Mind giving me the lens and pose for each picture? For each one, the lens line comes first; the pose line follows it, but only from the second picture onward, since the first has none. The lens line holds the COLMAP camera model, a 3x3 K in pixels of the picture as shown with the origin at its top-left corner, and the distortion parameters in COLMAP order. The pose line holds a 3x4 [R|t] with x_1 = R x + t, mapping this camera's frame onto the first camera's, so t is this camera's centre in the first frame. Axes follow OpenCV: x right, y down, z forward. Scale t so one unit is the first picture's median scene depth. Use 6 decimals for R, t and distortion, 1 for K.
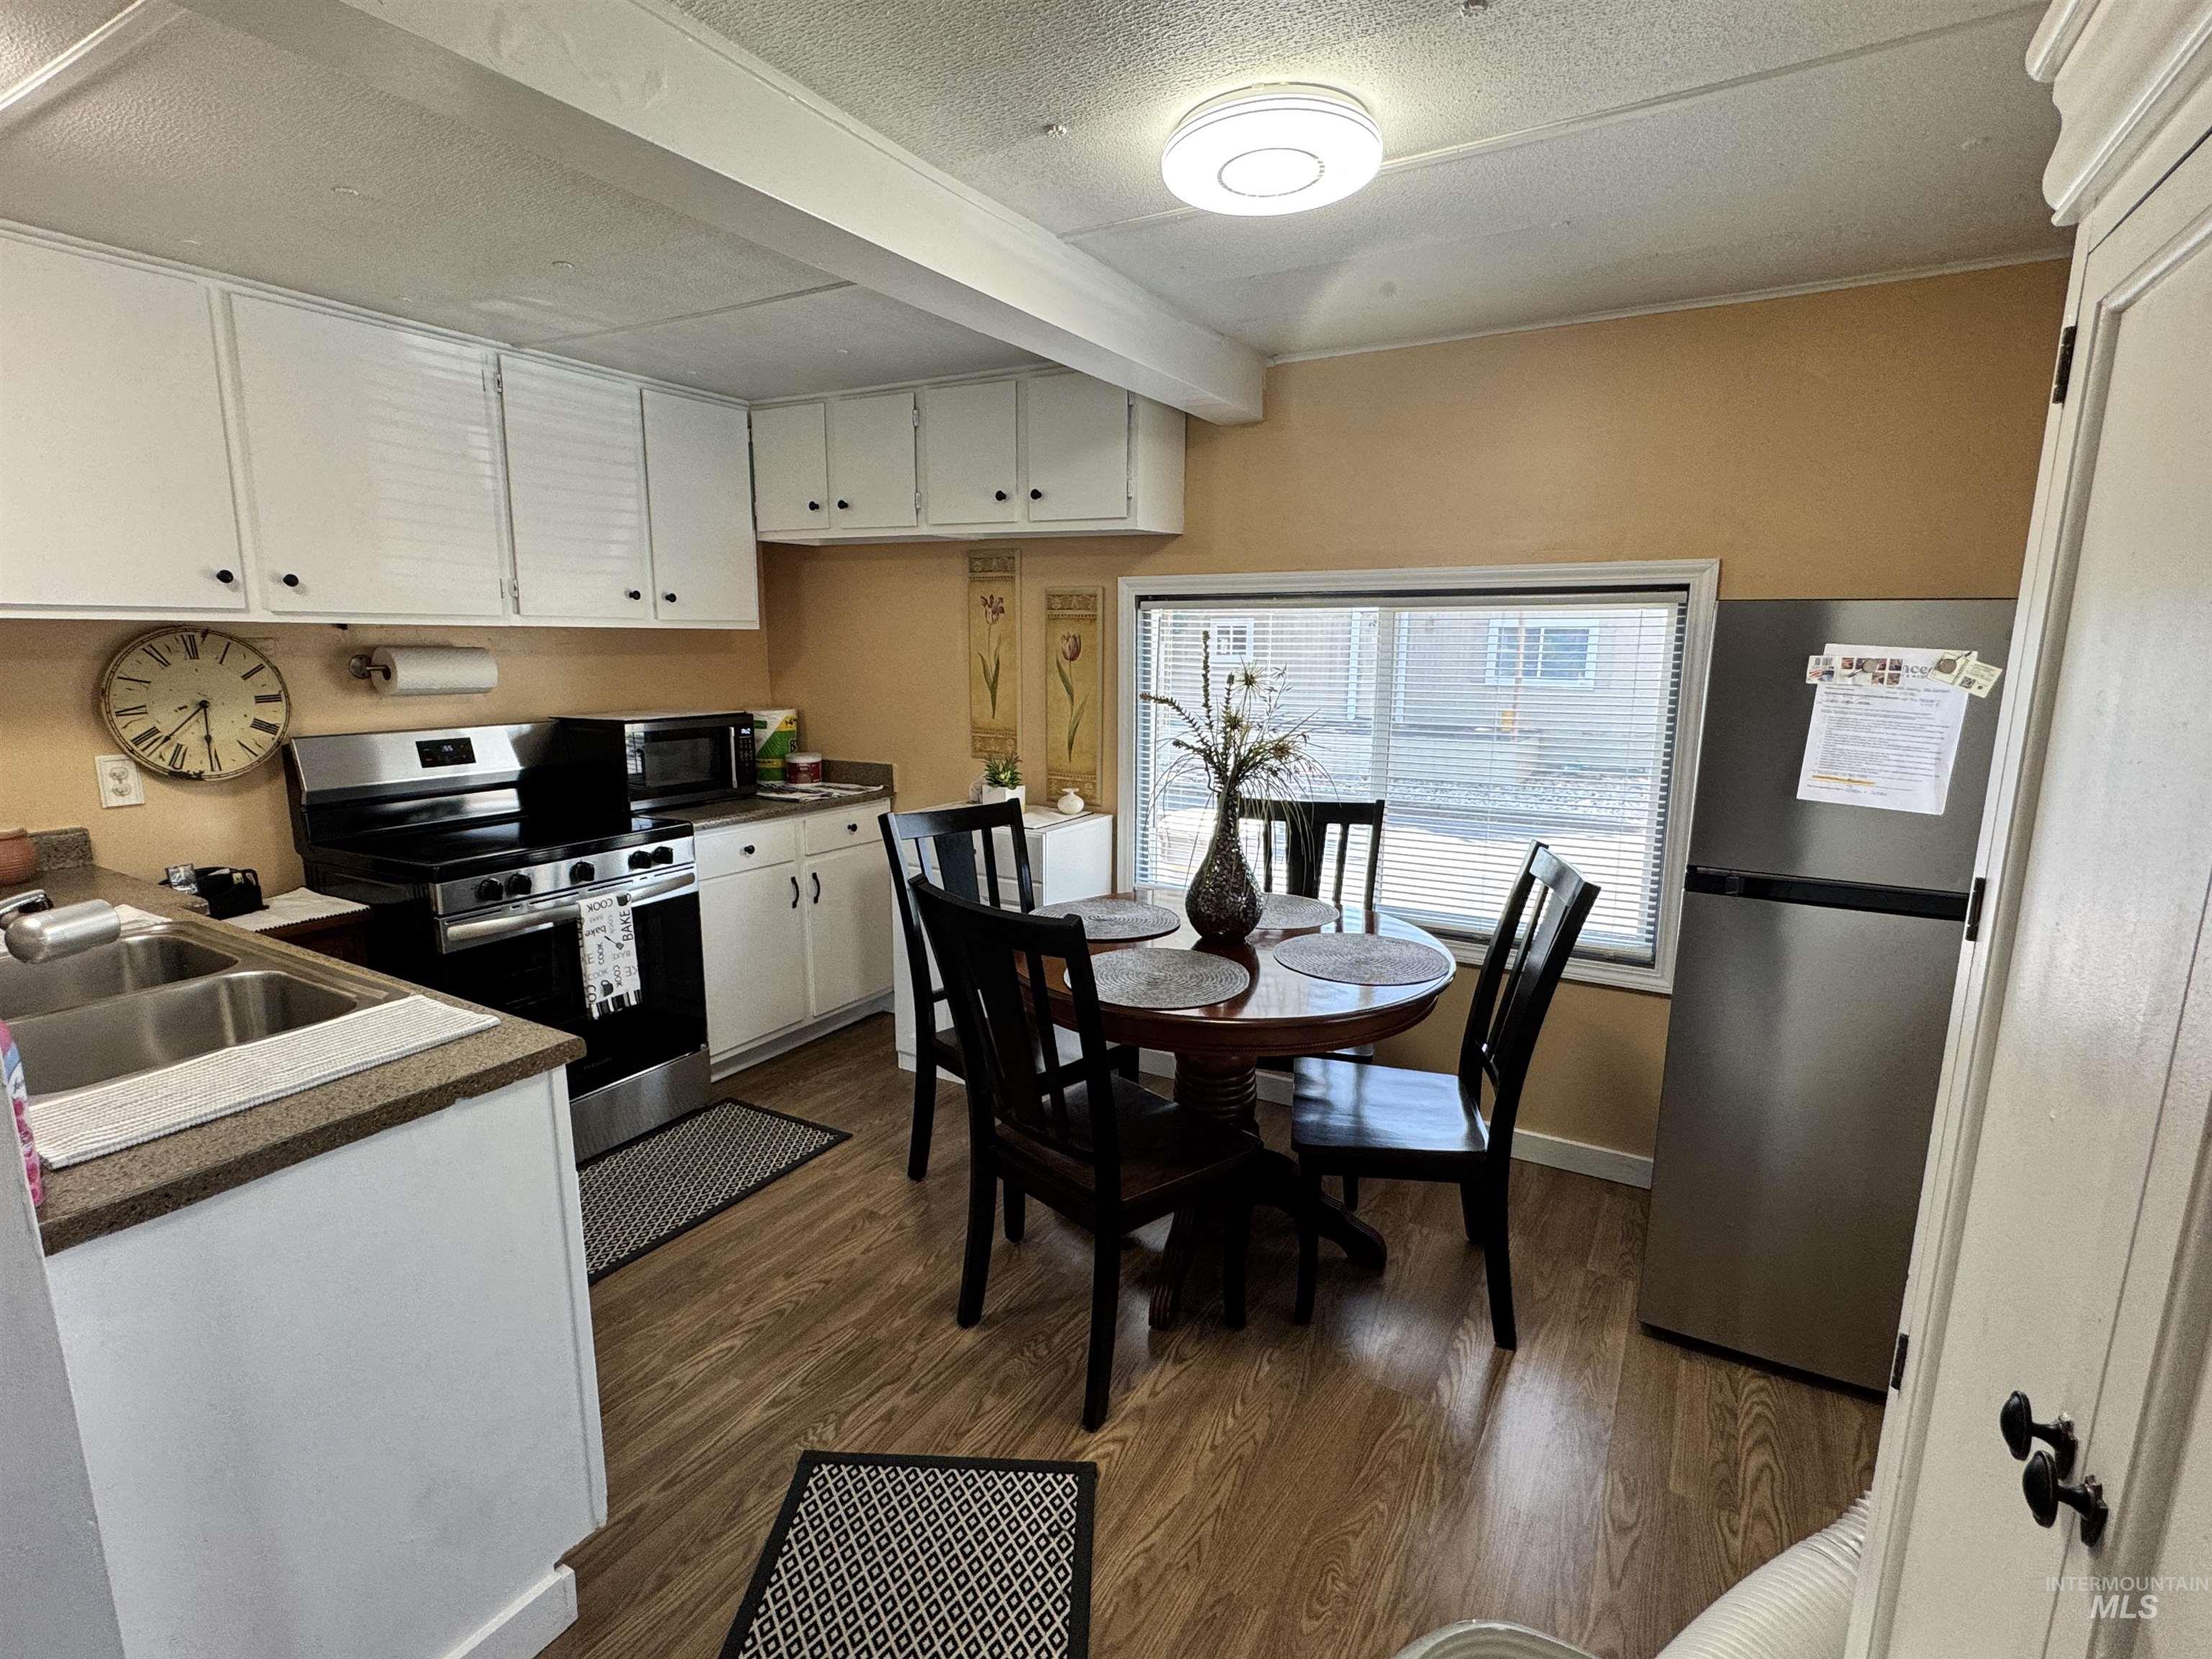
lens RADIAL K [[1061.7, 0, 1099.6], [0, 1061.7, 827.5], [0, 0, 1]] dist [-0.001646, 0.000864]
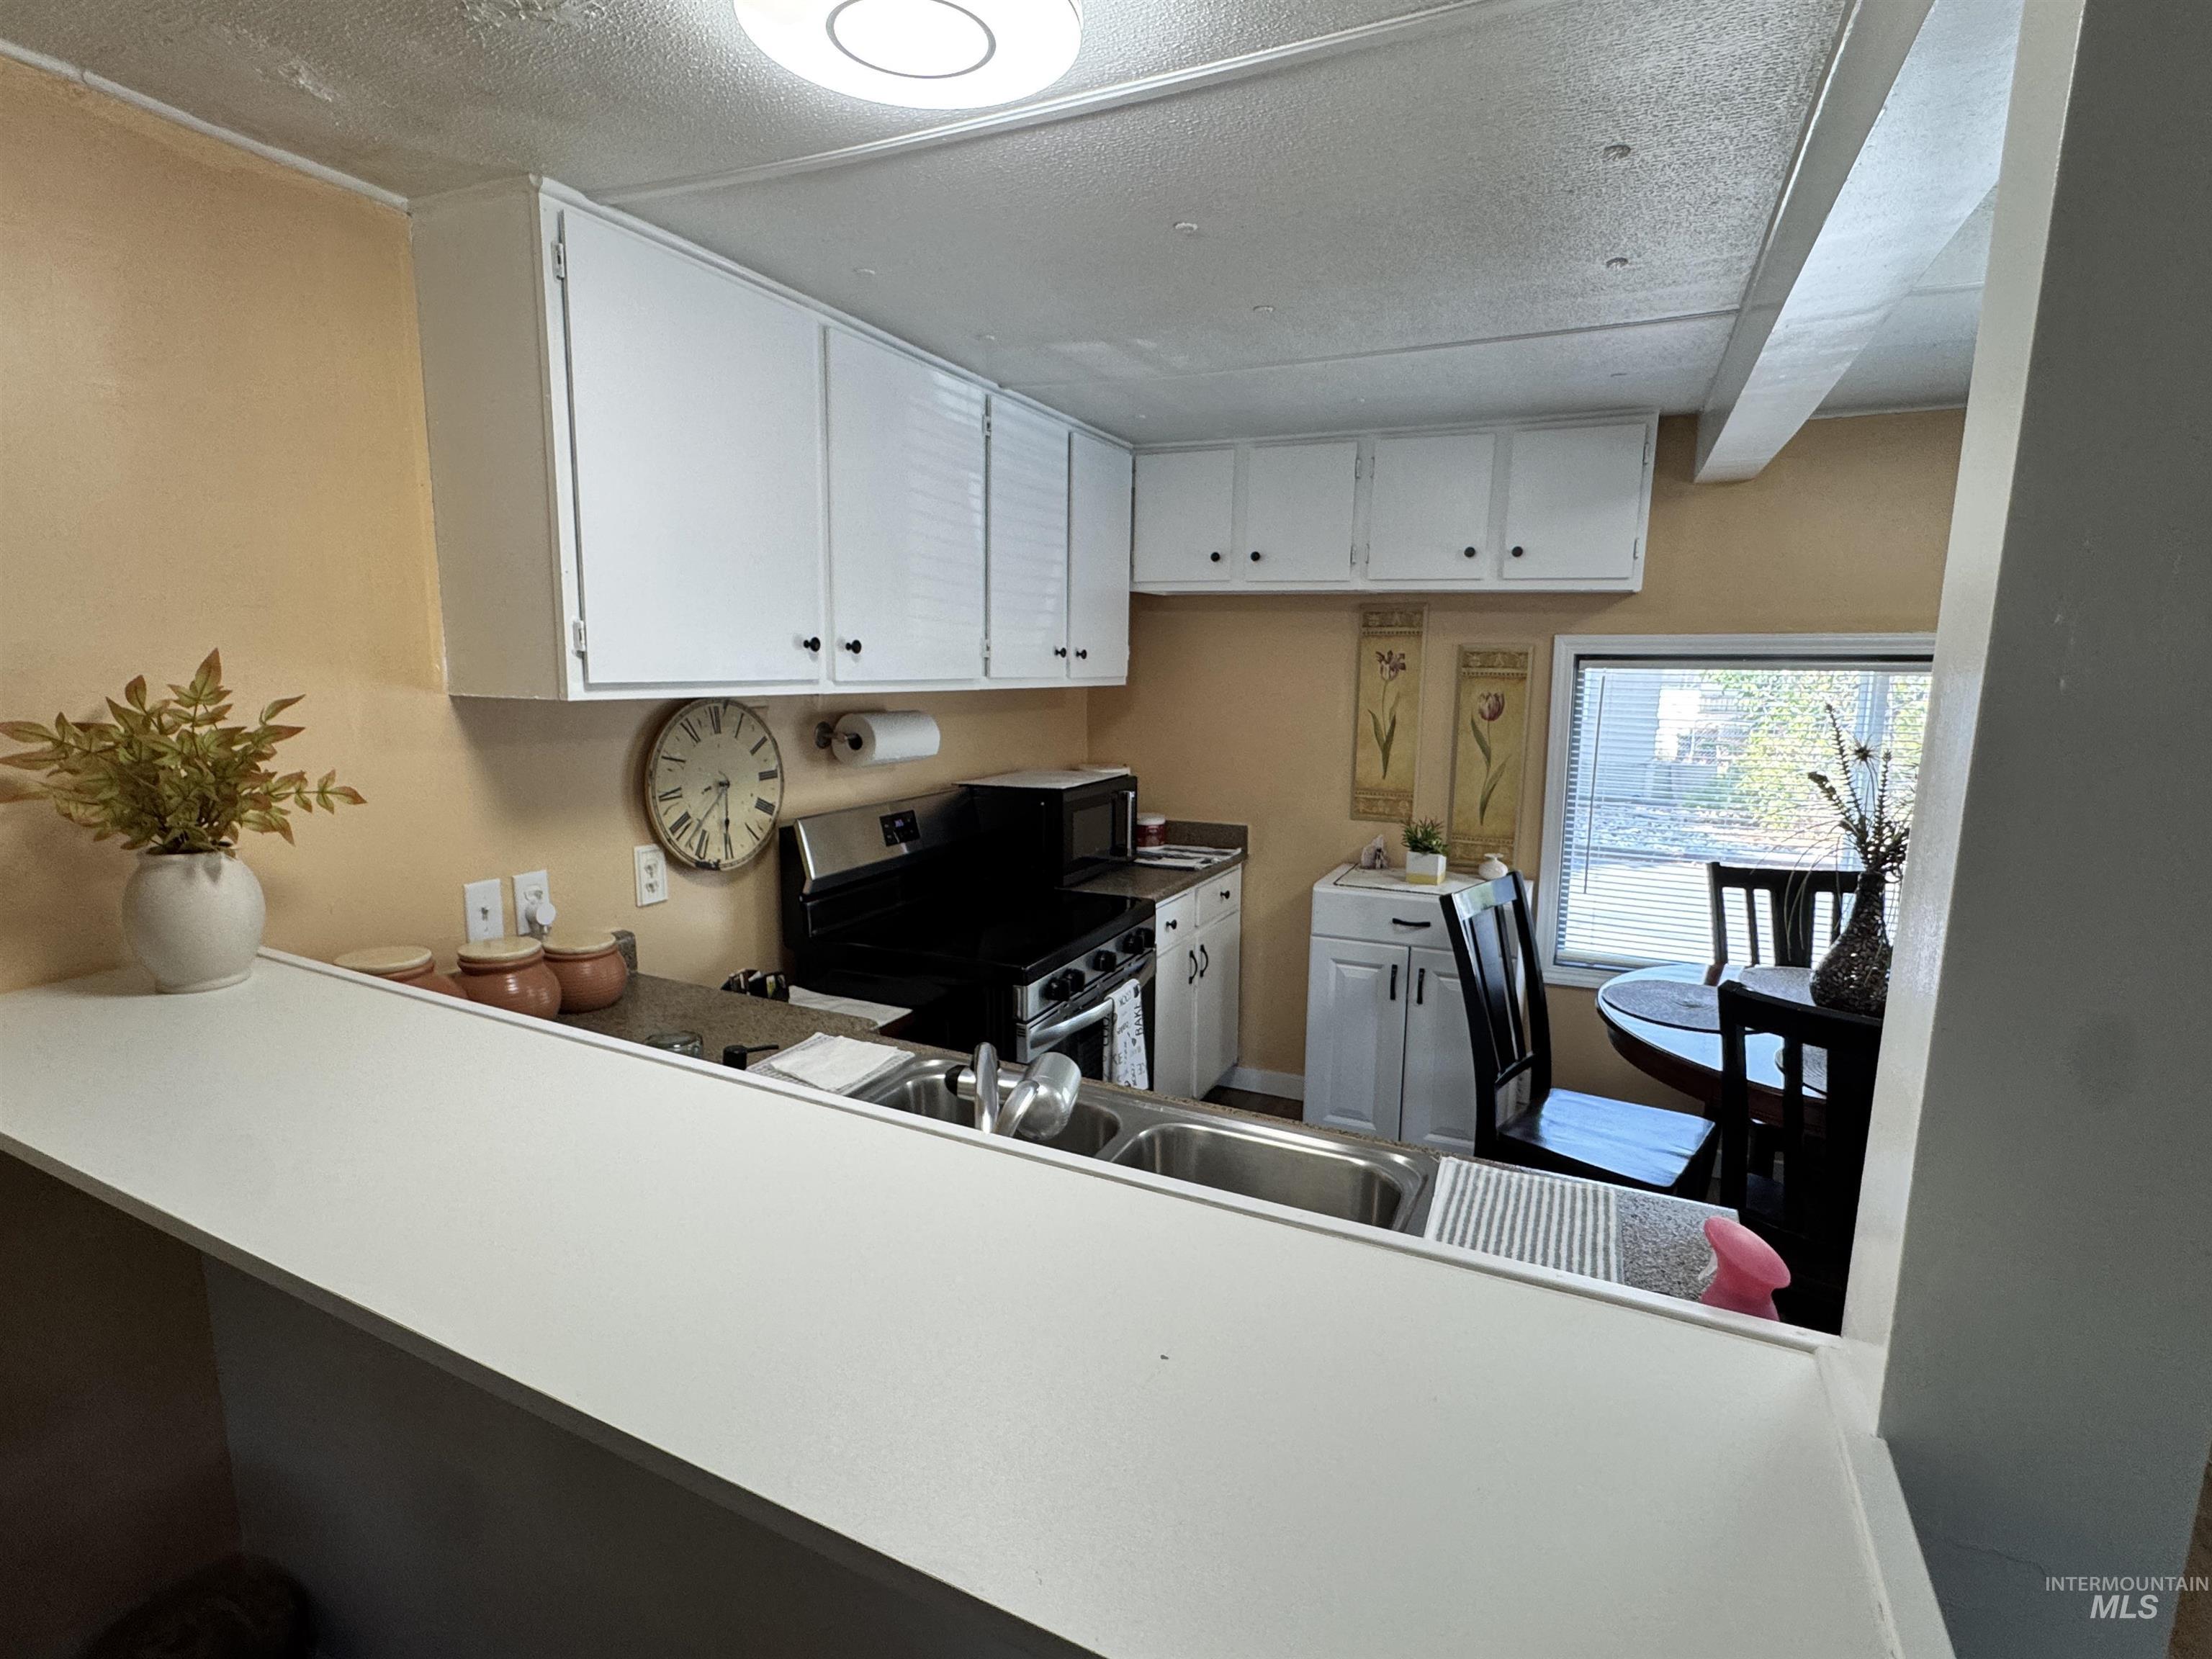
lens RADIAL K [[1070.2, 0, 1106.0], [0, 1070.2, 829.5], [0, 0, 1]] dist [-0.001596, 0.000114]
pose [[0.996614, -0.009800, 0.081640, -0.536314], [0.011636, 0.999689, -0.022042, -0.049220], [-0.081399, 0.022917, 0.996418, 0.080255]]
